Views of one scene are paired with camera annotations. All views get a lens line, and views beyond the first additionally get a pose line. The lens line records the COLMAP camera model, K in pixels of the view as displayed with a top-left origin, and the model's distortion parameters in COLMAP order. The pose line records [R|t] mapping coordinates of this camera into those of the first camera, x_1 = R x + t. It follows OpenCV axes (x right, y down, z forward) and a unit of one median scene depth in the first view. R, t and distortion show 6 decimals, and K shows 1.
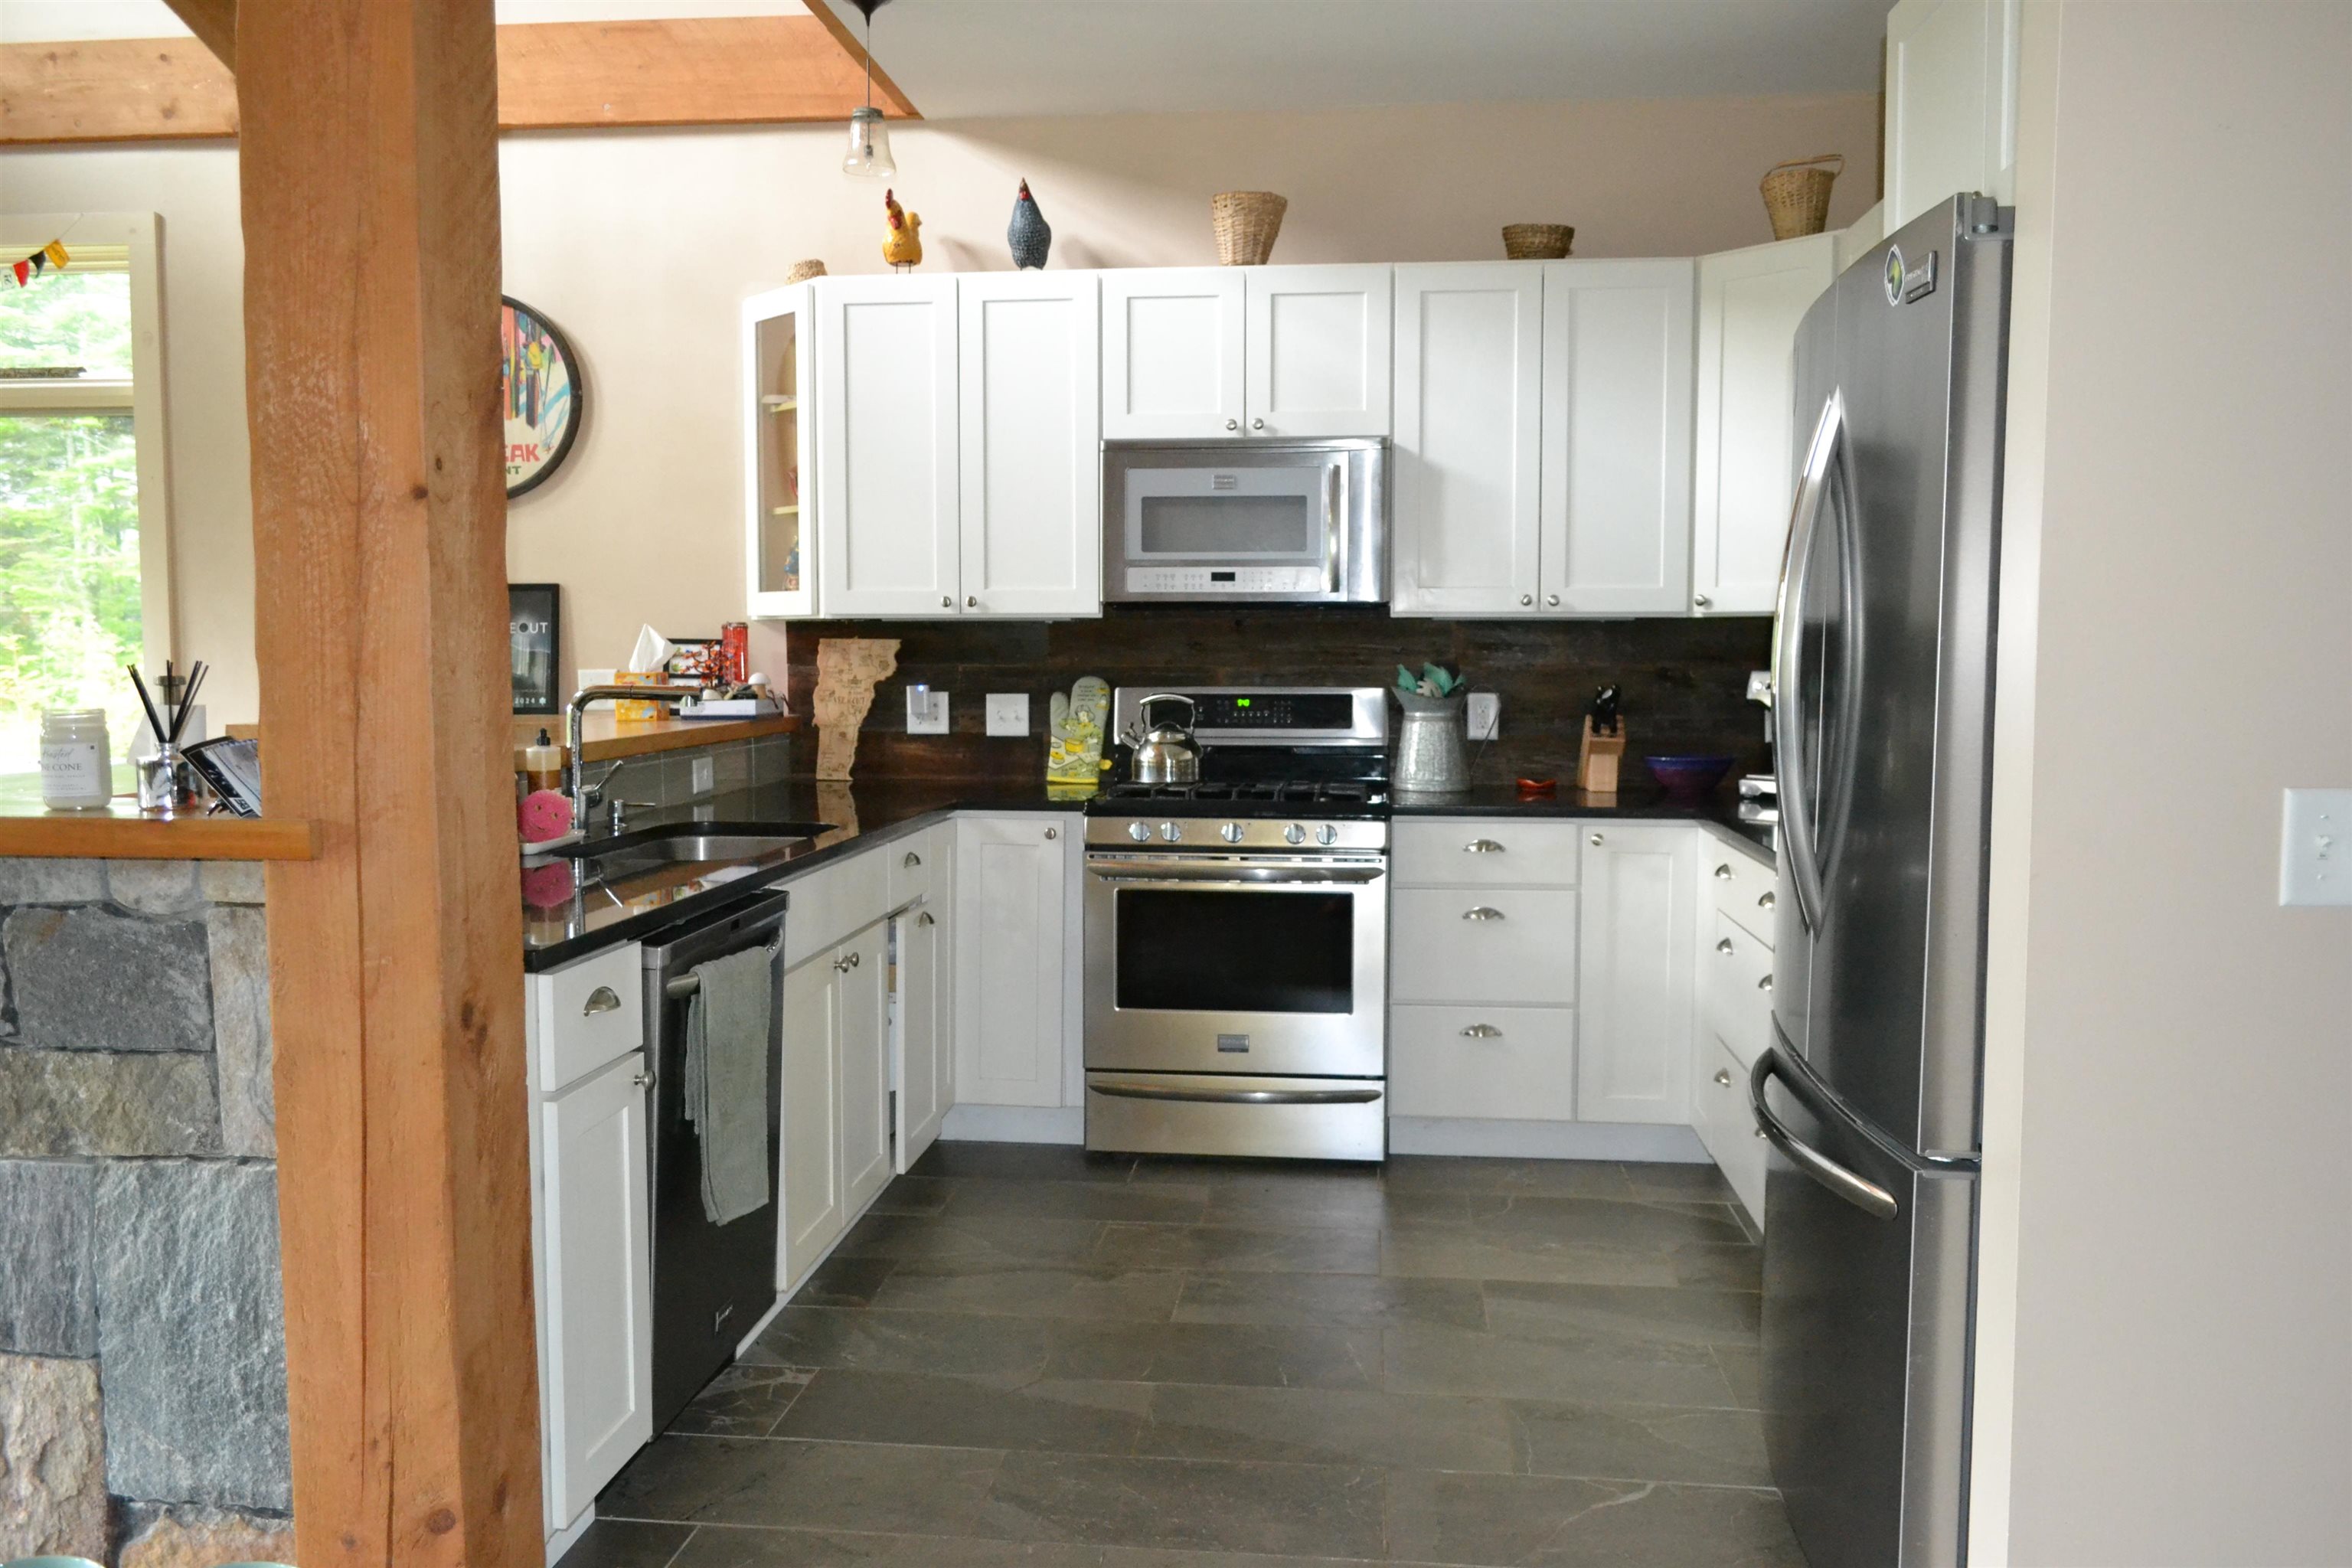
lens RADIAL K [[1855.5, 0, 1166.4], [0, 1855.5, 787.6], [0, 0, 1]] dist [-0.009568, -0.000546]
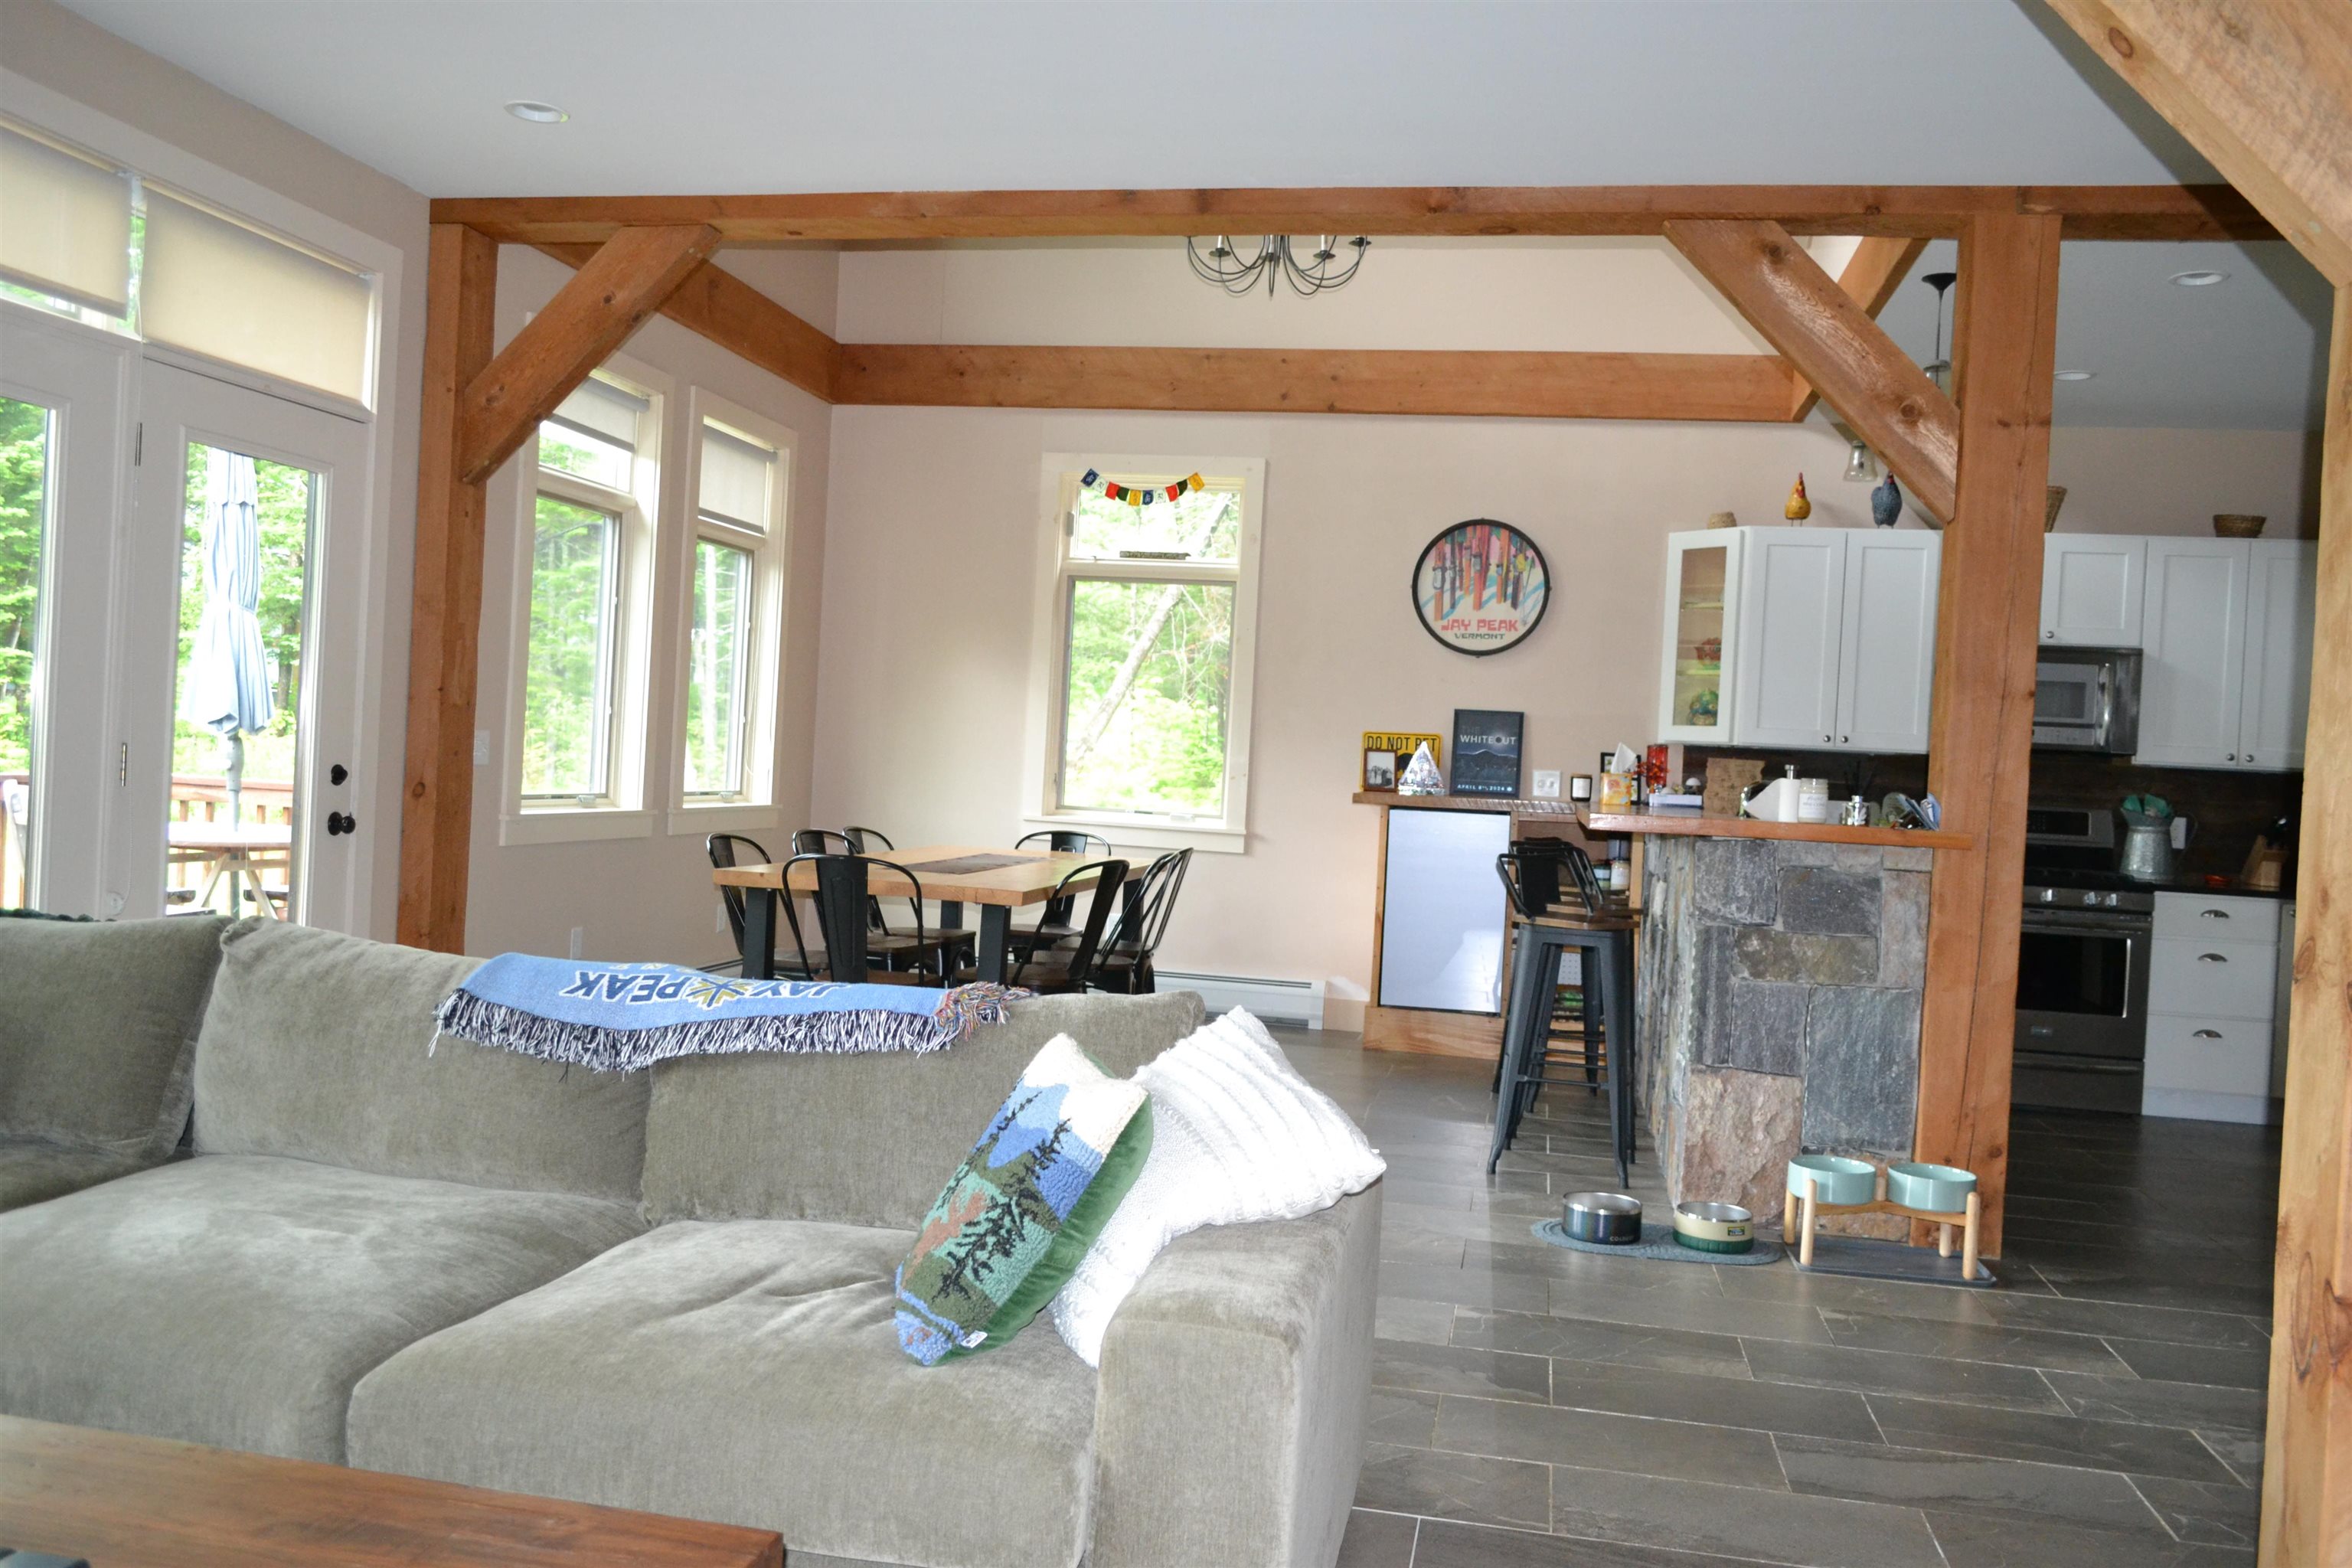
lens RADIAL K [[1855.5, 0, 1190.1], [0, 1855.5, 775.8], [0, 0, 1]] dist [-0.009568, -0.000546]
pose [[0.994854, 0.052133, -0.086882, -0.509211], [-0.058189, 0.995939, -0.068693, 0.066788], [0.082948, 0.073395, 0.993847, -0.568472]]
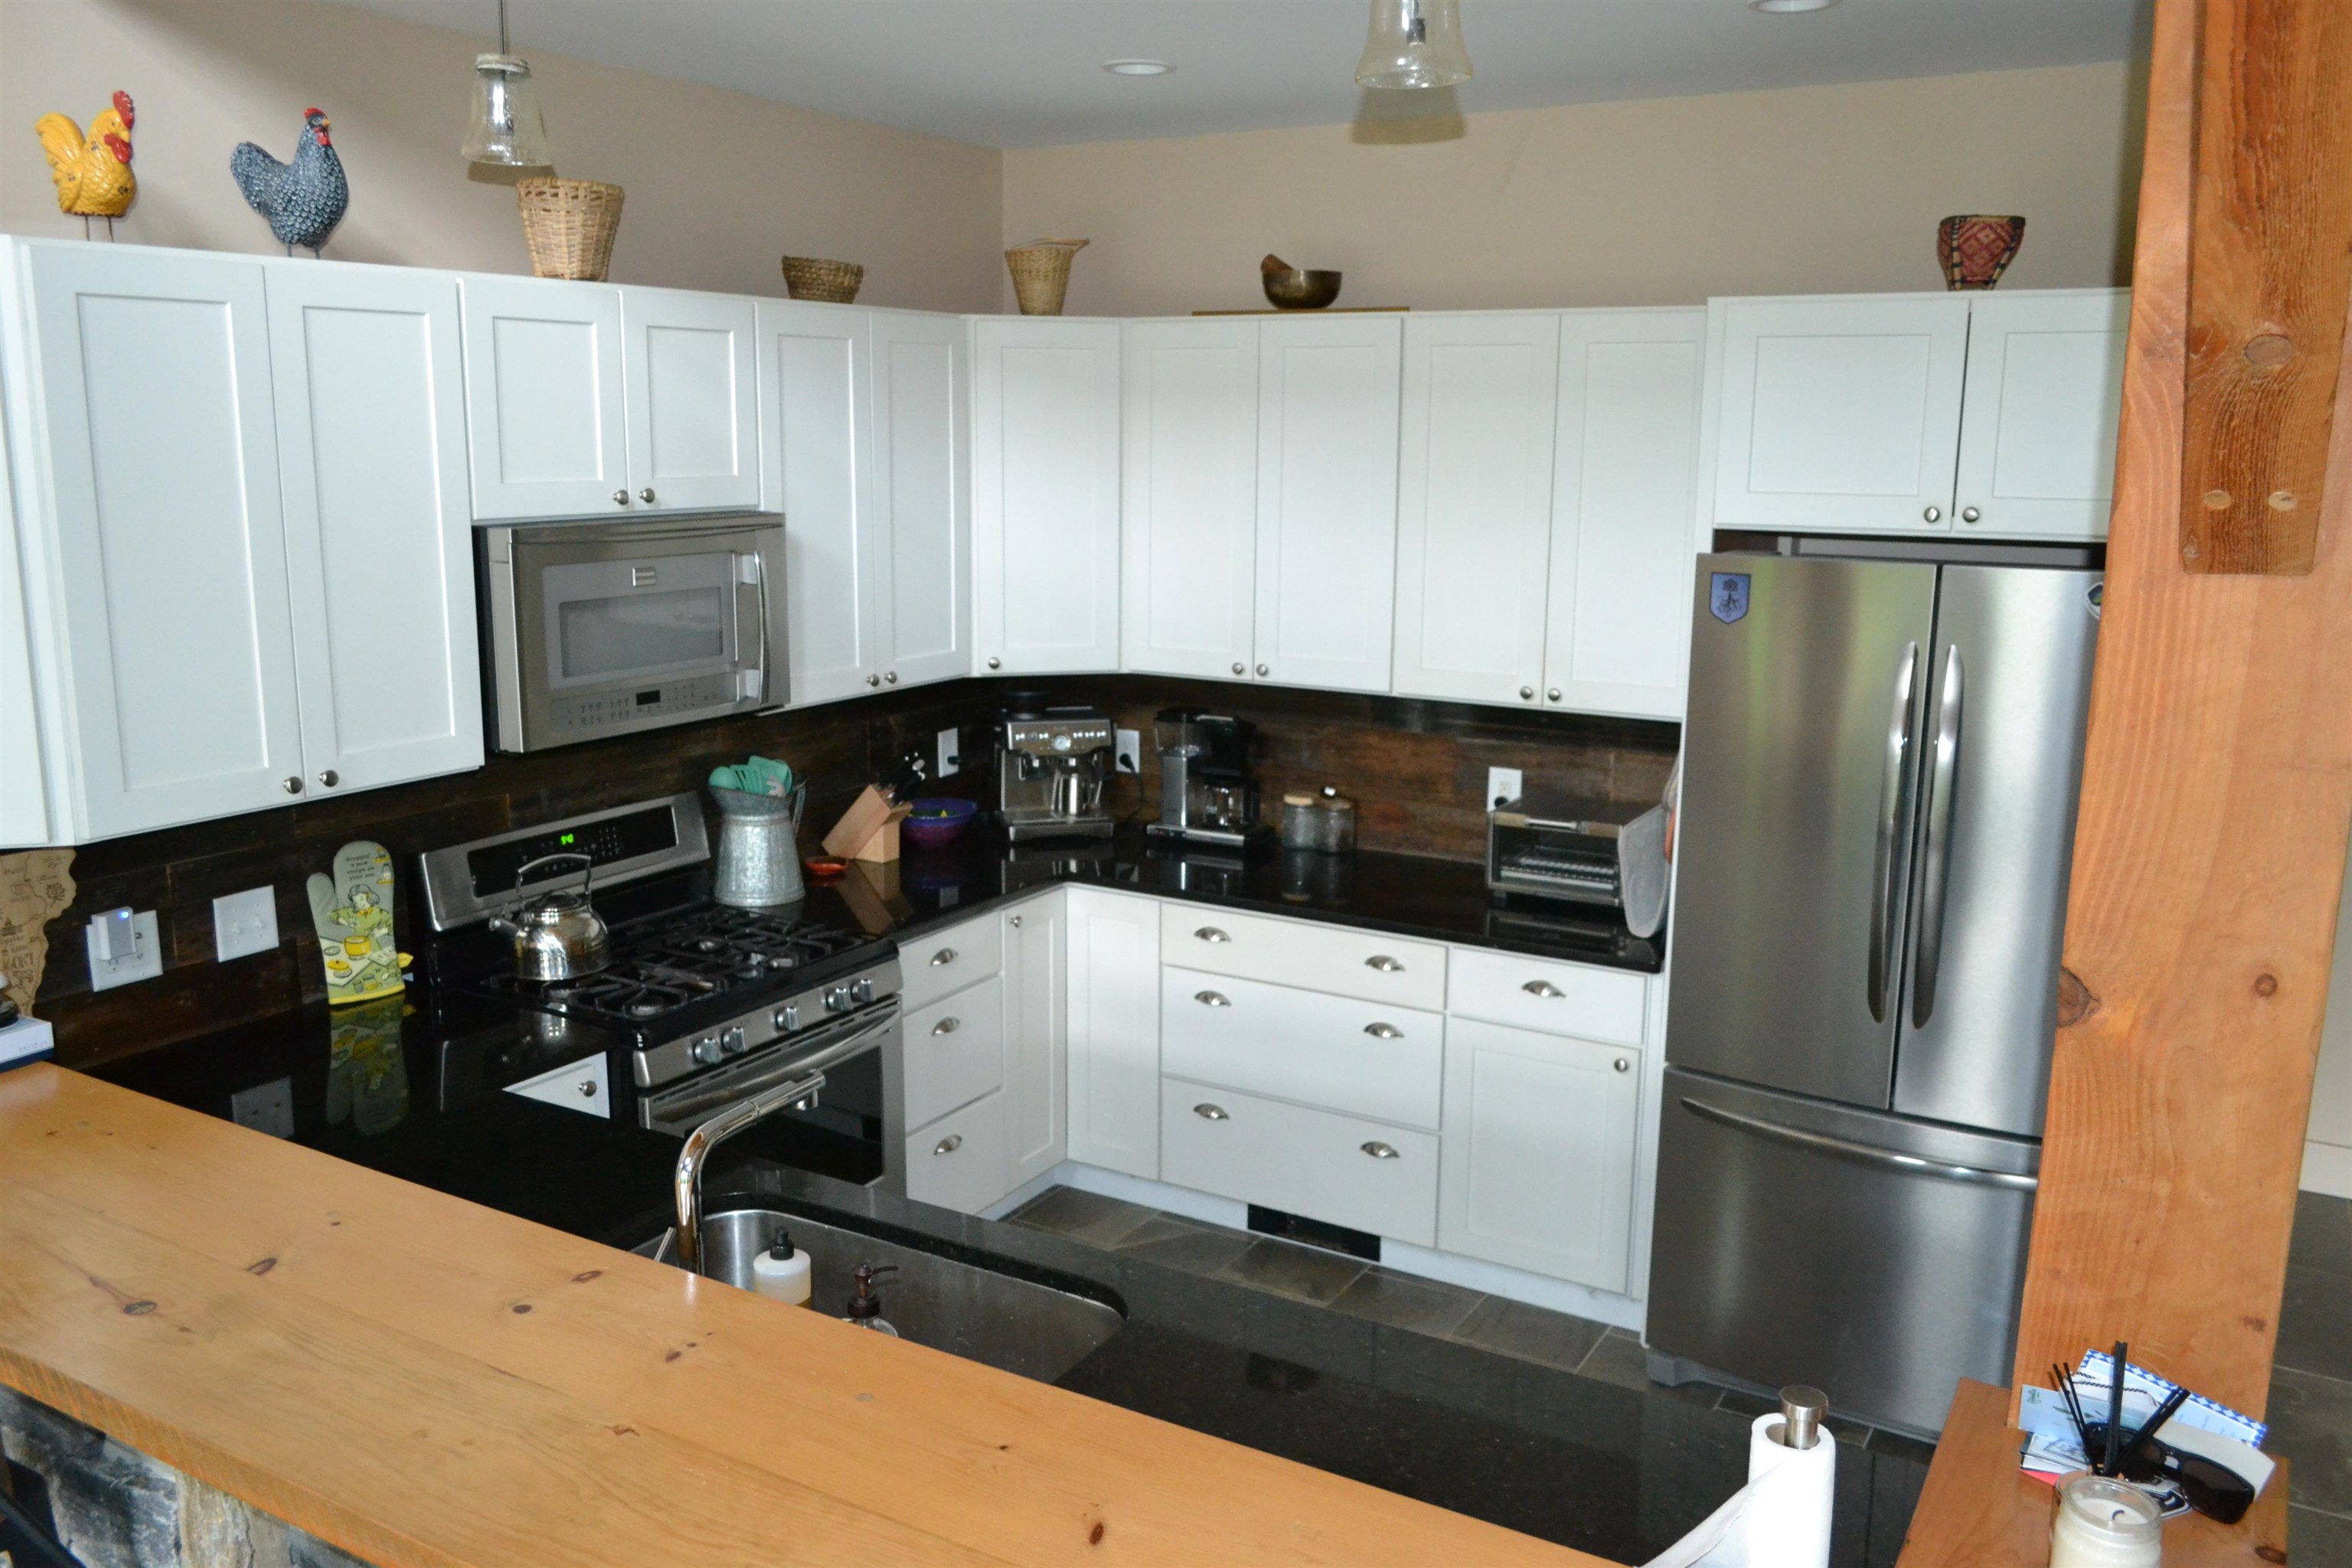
lens RADIAL K [[1855.5, 0, 1179.4], [0, 1855.5, 773.1], [0, 0, 1]] dist [-0.009568, -0.000546]
pose [[0.408700, -0.168648, 0.896951, -0.562207], [0.057200, 0.985580, 0.159249, -0.188012], [-0.910874, -0.013780, 0.412454, 0.463916]]
